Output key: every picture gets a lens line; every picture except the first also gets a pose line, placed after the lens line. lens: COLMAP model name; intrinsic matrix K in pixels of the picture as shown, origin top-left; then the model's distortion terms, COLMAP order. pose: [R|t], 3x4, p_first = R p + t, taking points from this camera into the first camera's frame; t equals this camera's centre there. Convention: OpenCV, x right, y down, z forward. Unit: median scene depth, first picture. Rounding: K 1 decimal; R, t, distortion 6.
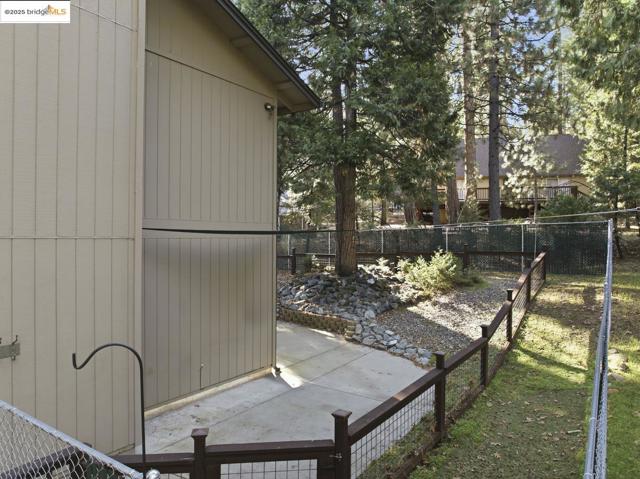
lens RADIAL K [[438.1, 0, 322.6], [0, 438.1, 230.5], [0, 0, 1]] dist [-0.044858, 0.004091]
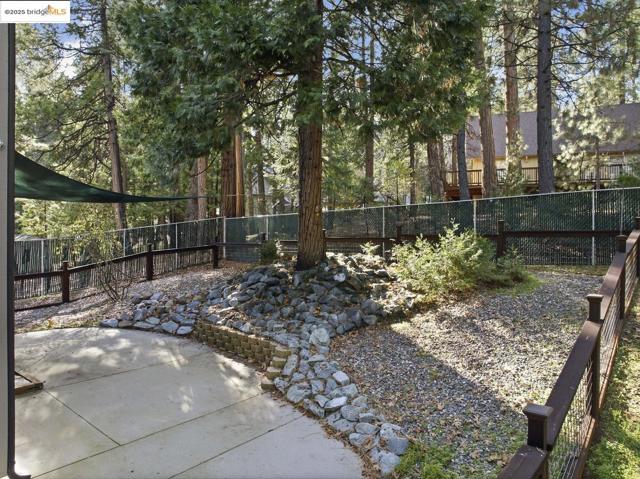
lens RADIAL K [[438.1, 0, 322.6], [0, 438.1, 230.5], [0, 0, 1]] dist [-0.044858, 0.004091]
pose [[0.995859, -0.002076, -0.090892, 0.145432], [0.002233, 0.999996, 0.001632, 0.050519], [0.090888, -0.001828, 0.995859, 0.399566]]
